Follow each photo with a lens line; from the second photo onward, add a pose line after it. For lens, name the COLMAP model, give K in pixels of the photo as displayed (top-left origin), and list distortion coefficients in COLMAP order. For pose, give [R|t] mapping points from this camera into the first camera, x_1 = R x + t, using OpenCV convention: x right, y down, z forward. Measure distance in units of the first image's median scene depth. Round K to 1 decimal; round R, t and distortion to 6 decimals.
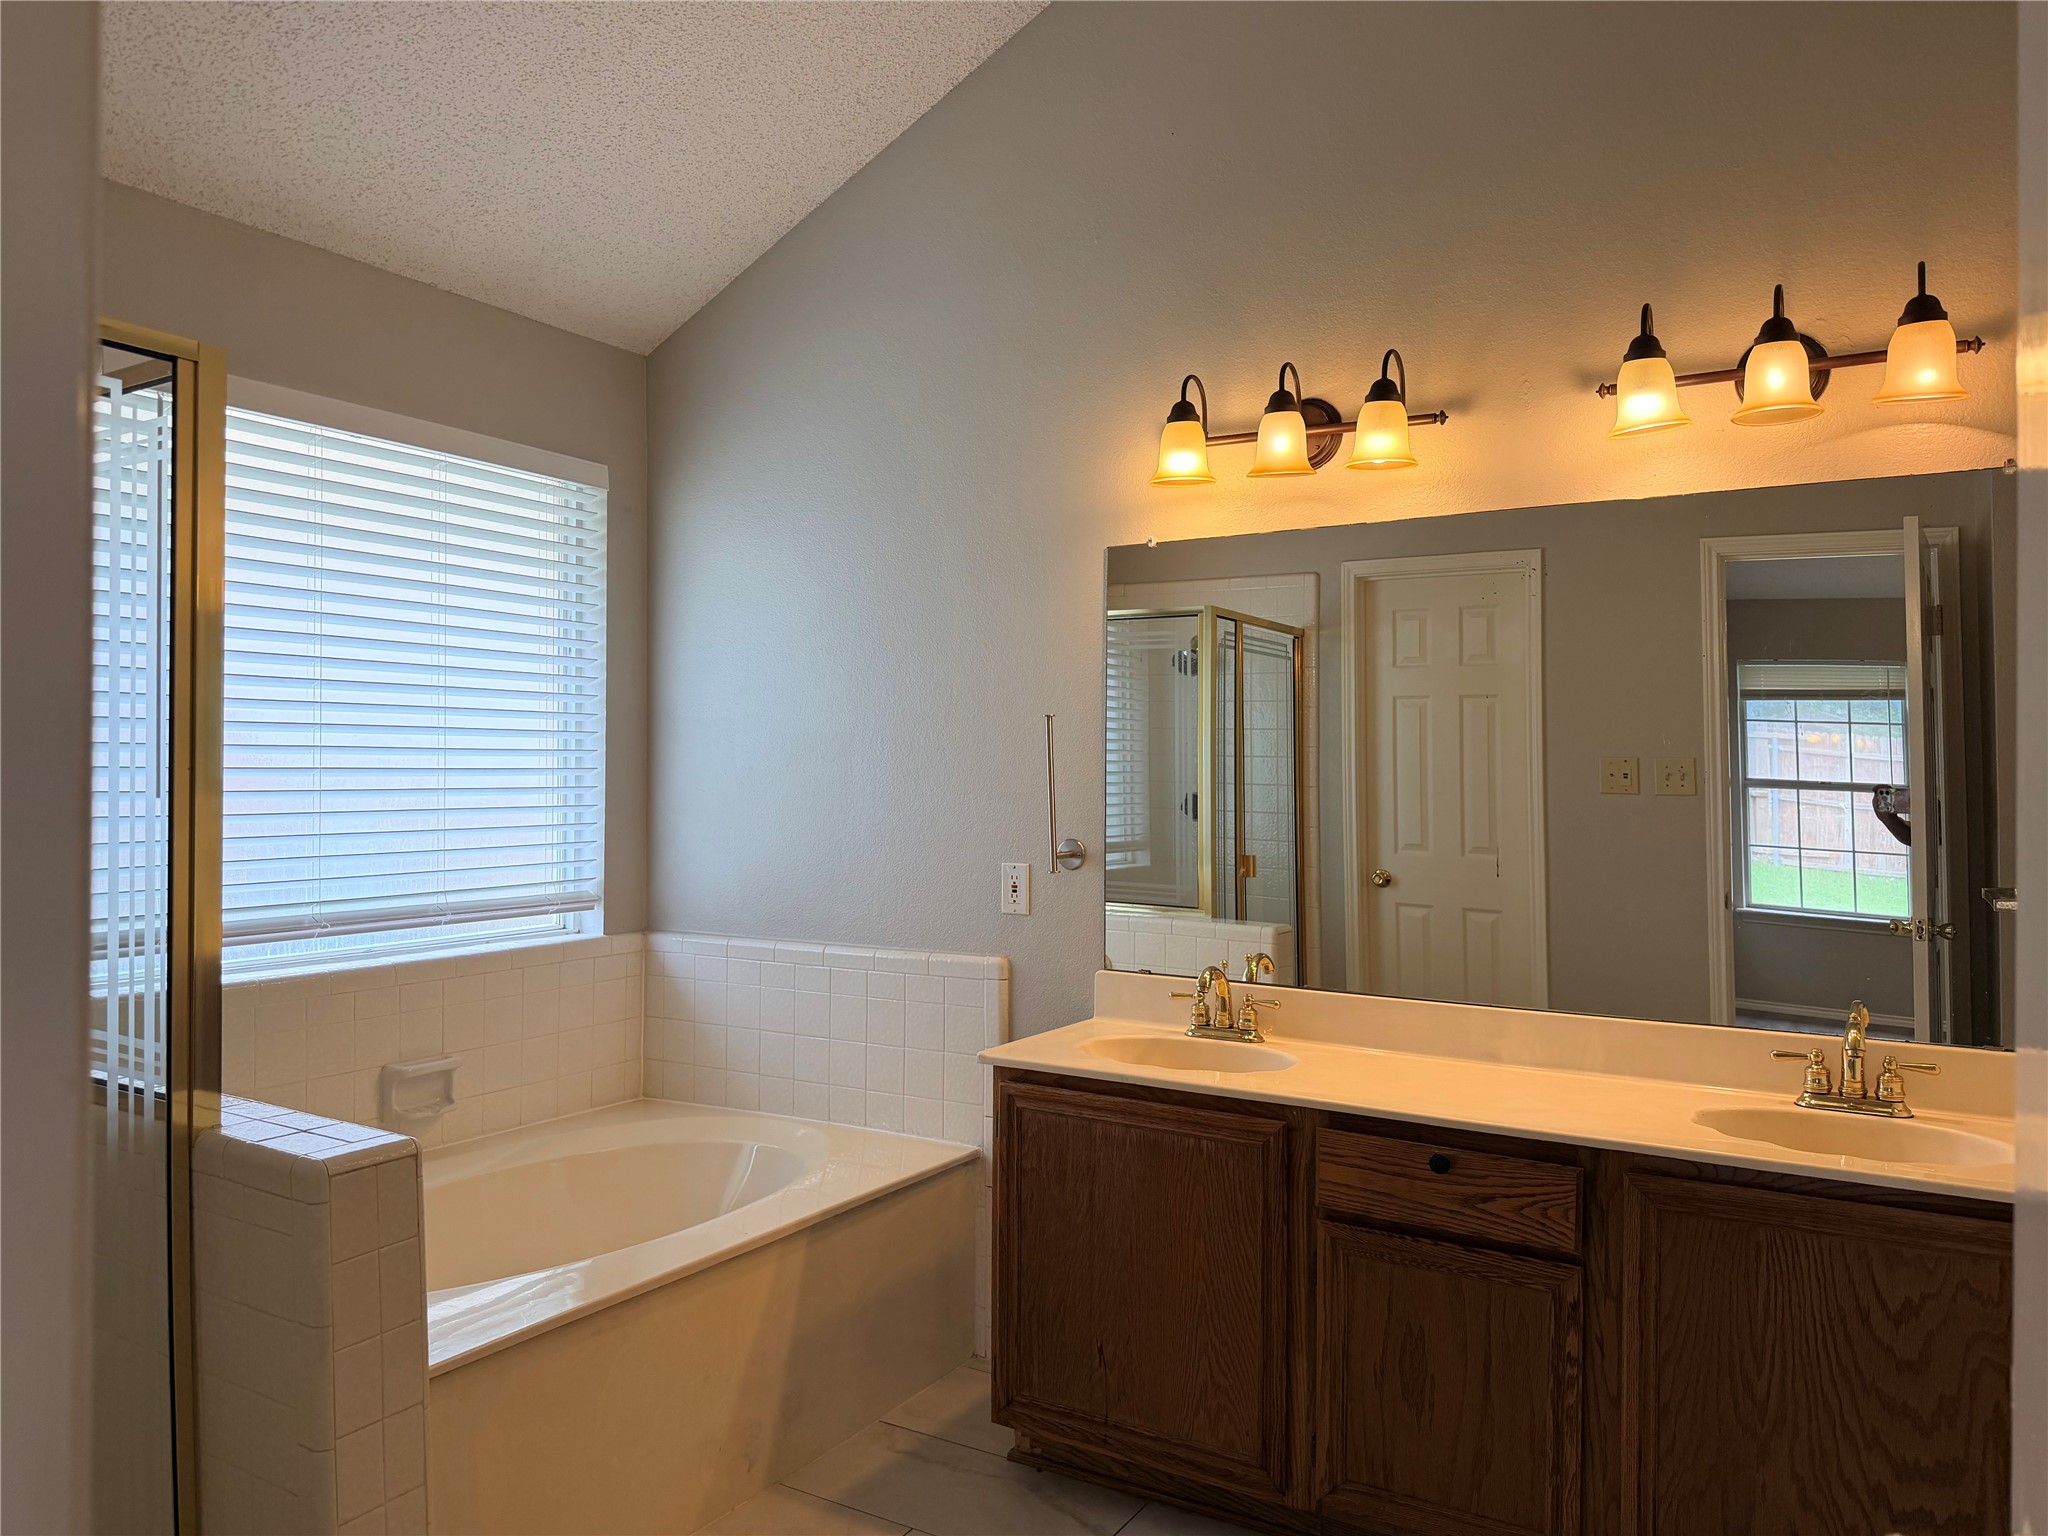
lens RADIAL K [[1462.3, 0, 1024.0], [0, 1462.3, 768.0], [0, 0, 1]] dist [0.062045, -0.066011]
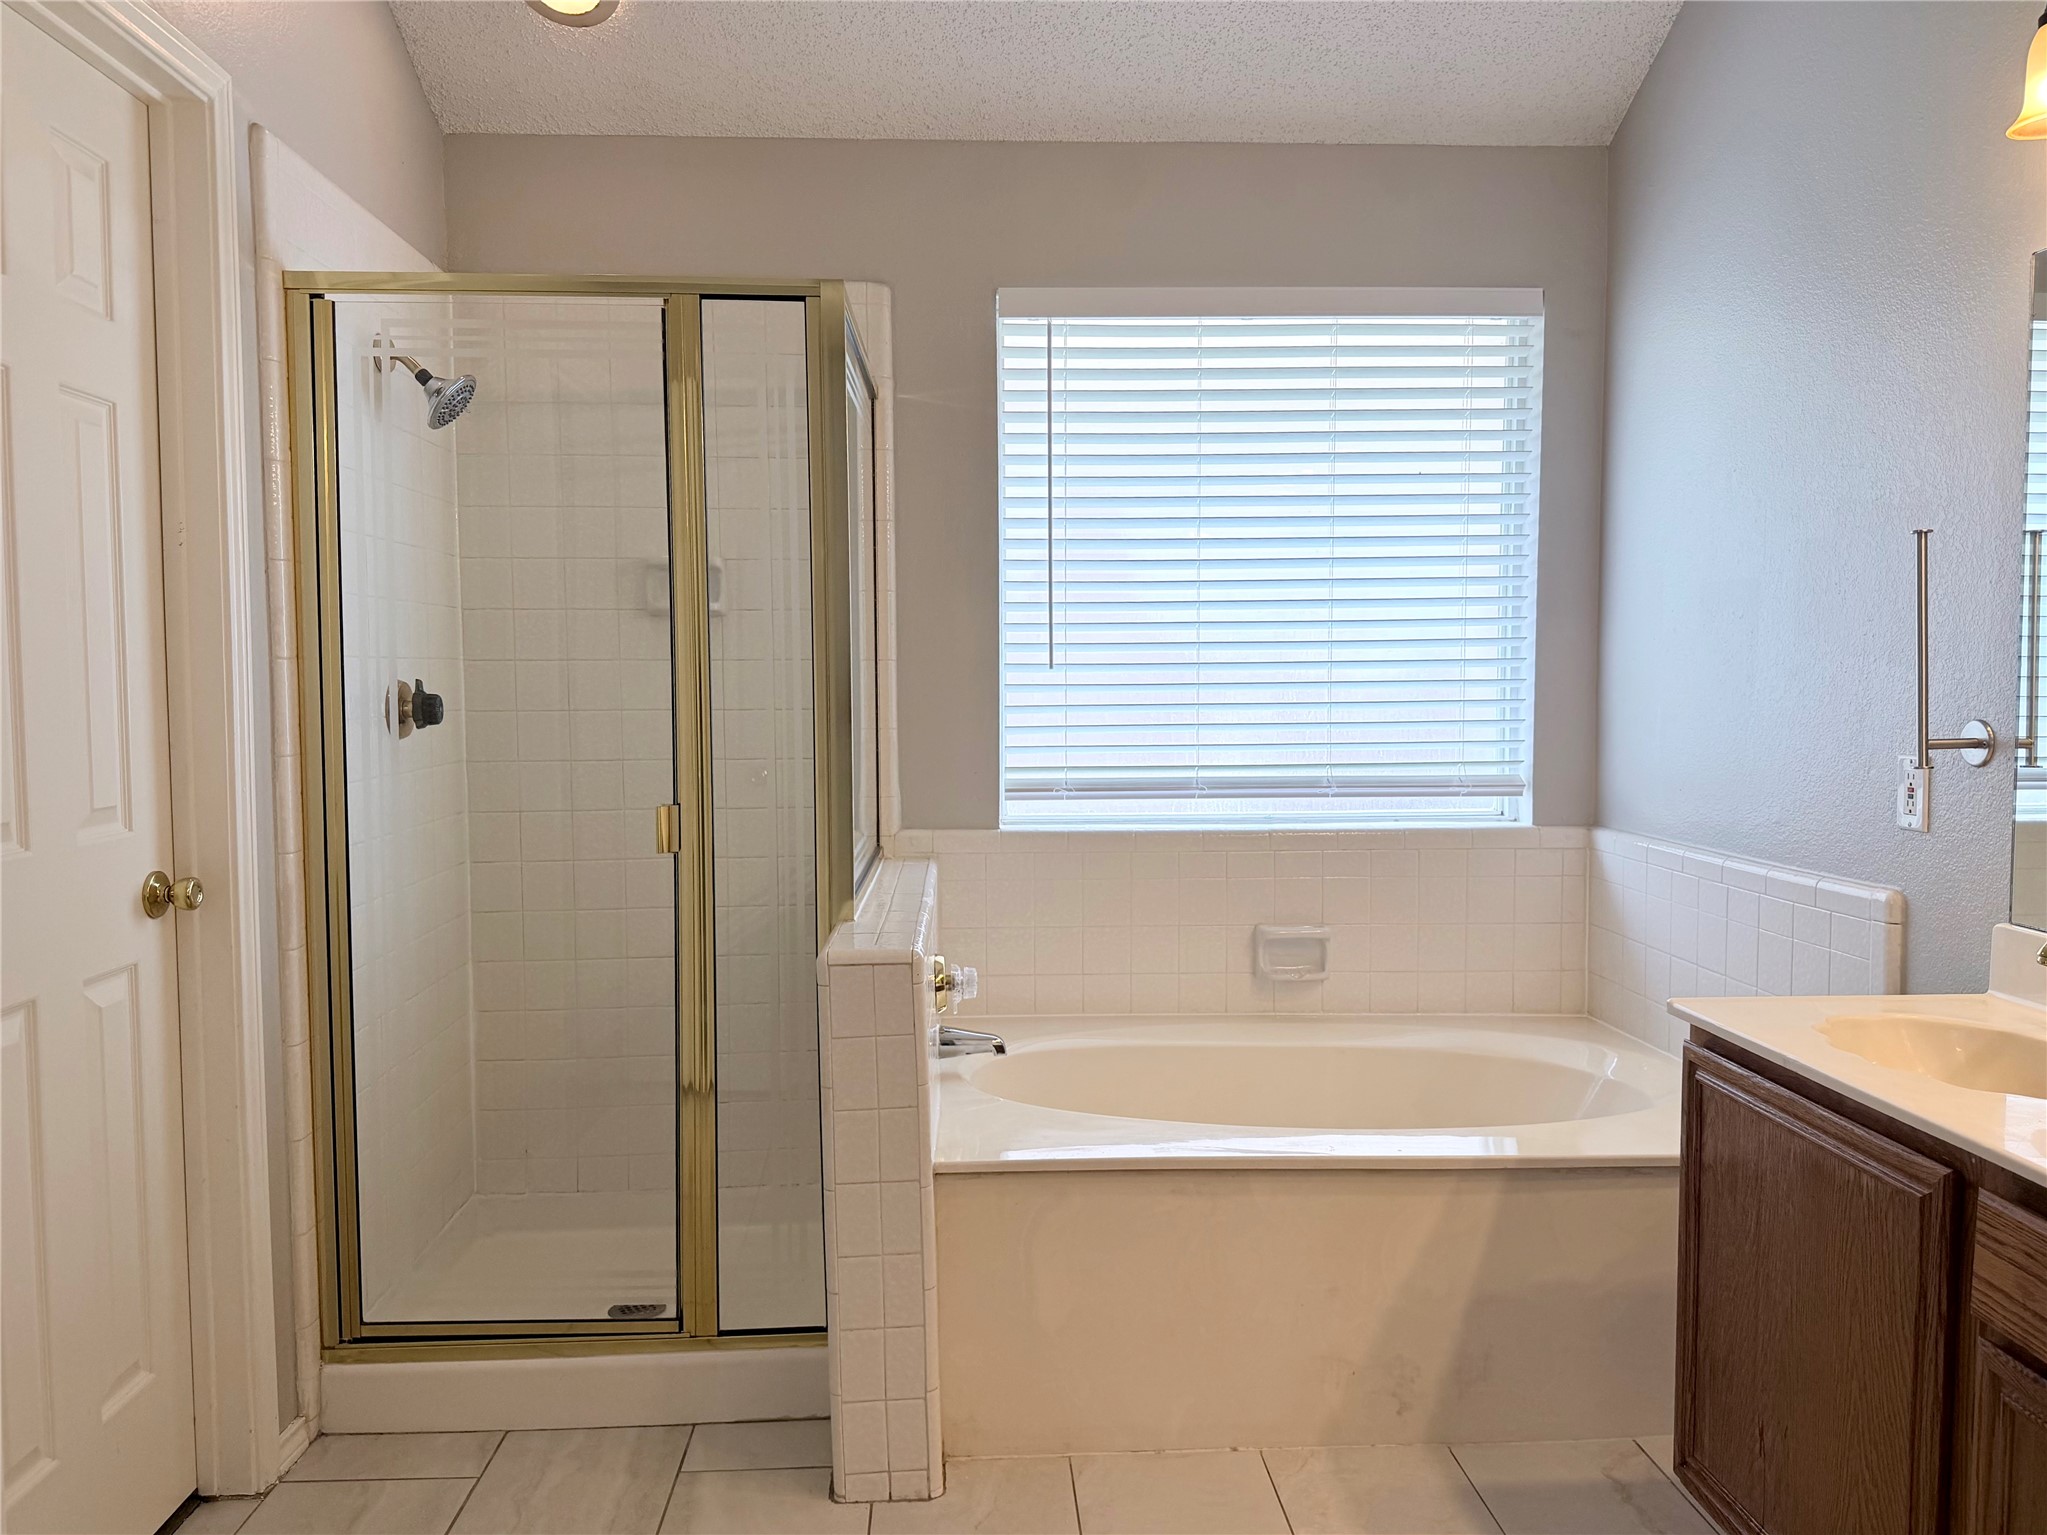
lens RADIAL K [[1560.9, 0, 1023.5], [0, 1560.9, 767.5], [0, 0, 1]] dist [0.122431, -0.208420]
pose [[0.562293, 0.042930, -0.825823, 0.376090], [0.008875, 0.998281, 0.057938, 0.023207], [0.826891, -0.039907, 0.560945, 0.236862]]
